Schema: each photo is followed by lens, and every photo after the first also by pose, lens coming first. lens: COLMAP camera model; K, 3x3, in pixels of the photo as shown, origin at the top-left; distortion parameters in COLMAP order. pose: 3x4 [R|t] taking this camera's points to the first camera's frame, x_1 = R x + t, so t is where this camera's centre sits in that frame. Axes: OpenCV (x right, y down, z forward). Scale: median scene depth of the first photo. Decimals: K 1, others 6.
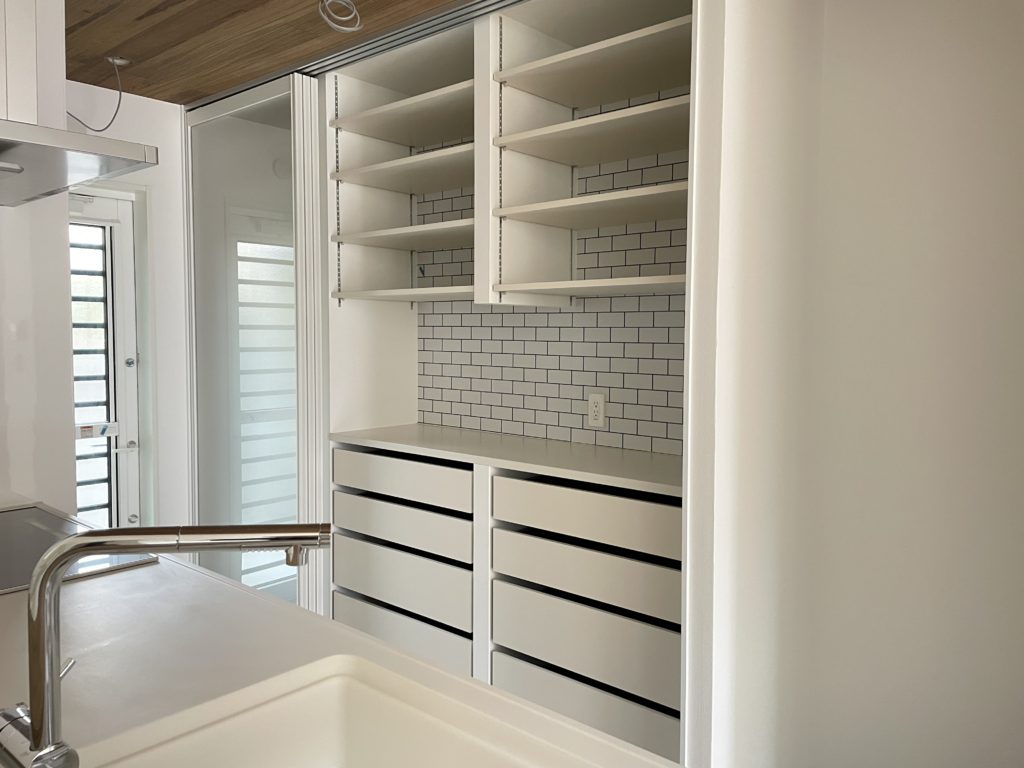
lens RADIAL K [[781.3, 0, 512.2], [0, 781.3, 378.1], [0, 0, 1]] dist [0.048265, 0.011421]
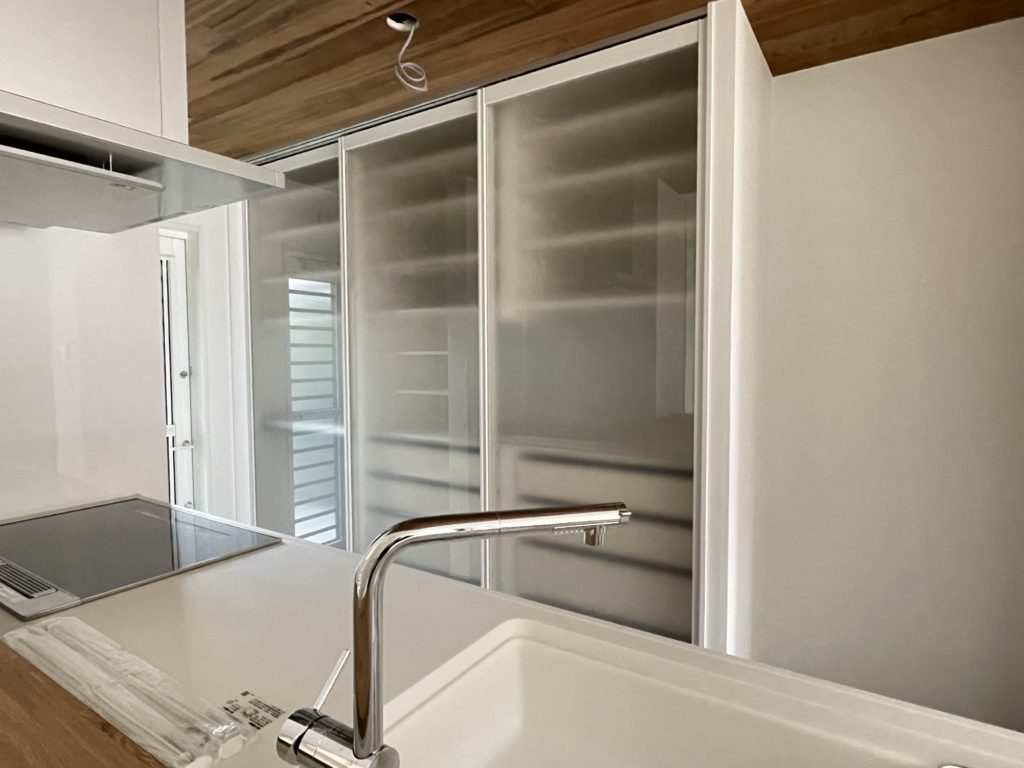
lens RADIAL K [[567.8, 0, 514.6], [0, 567.8, 388.3], [0, 0, 1]] dist [0.026311, -0.001142]
pose [[0.989374, -0.016938, 0.144403, -0.153281], [0.016850, 0.999856, 0.001836, 0.010228], [-0.144413, 0.000616, 0.989517, 0.094451]]
